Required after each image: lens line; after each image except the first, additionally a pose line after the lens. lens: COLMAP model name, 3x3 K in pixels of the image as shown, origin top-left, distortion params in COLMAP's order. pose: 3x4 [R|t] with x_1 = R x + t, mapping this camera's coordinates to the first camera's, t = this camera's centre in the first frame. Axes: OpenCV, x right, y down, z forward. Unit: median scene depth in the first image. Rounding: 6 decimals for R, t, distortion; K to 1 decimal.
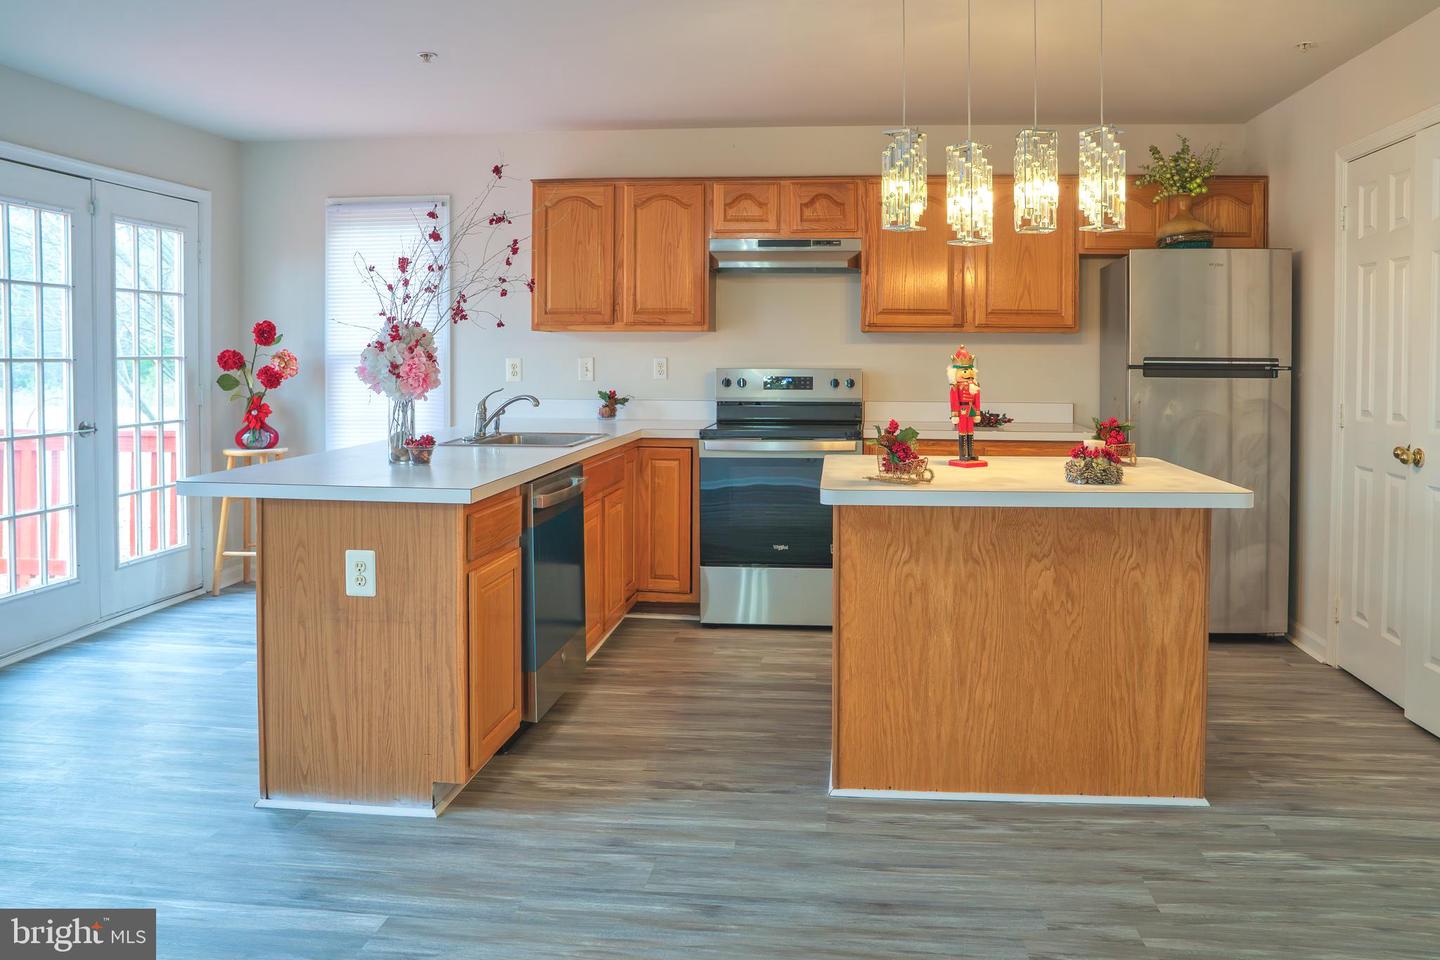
lens RADIAL K [[1031.4, 0, 685.0], [0, 1031.4, 402.6], [0, 0, 1]] dist [-0.094798, 0.058000]
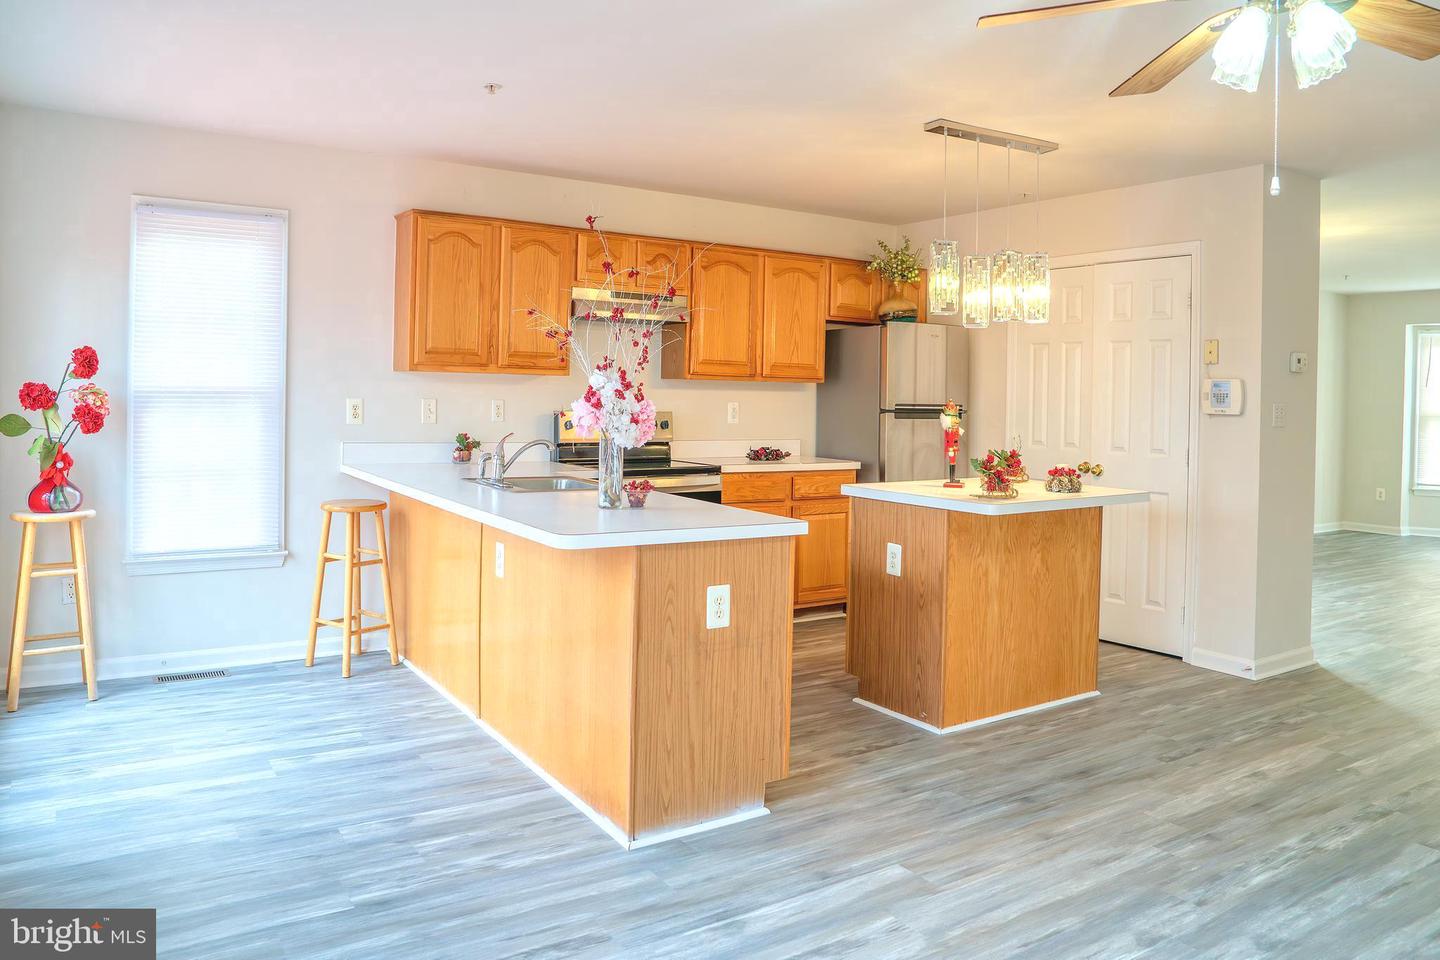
lens RADIAL K [[1135.7, 0, 689.4], [0, 1135.7, 449.8], [0, 0, 1]] dist [-0.073746, 0.009571]
pose [[0.744661, -0.021161, 0.667108, -1.120982], [0.012983, 0.999767, 0.017220, -0.021223], [-0.667317, -0.004162, 0.744762, 0.114904]]
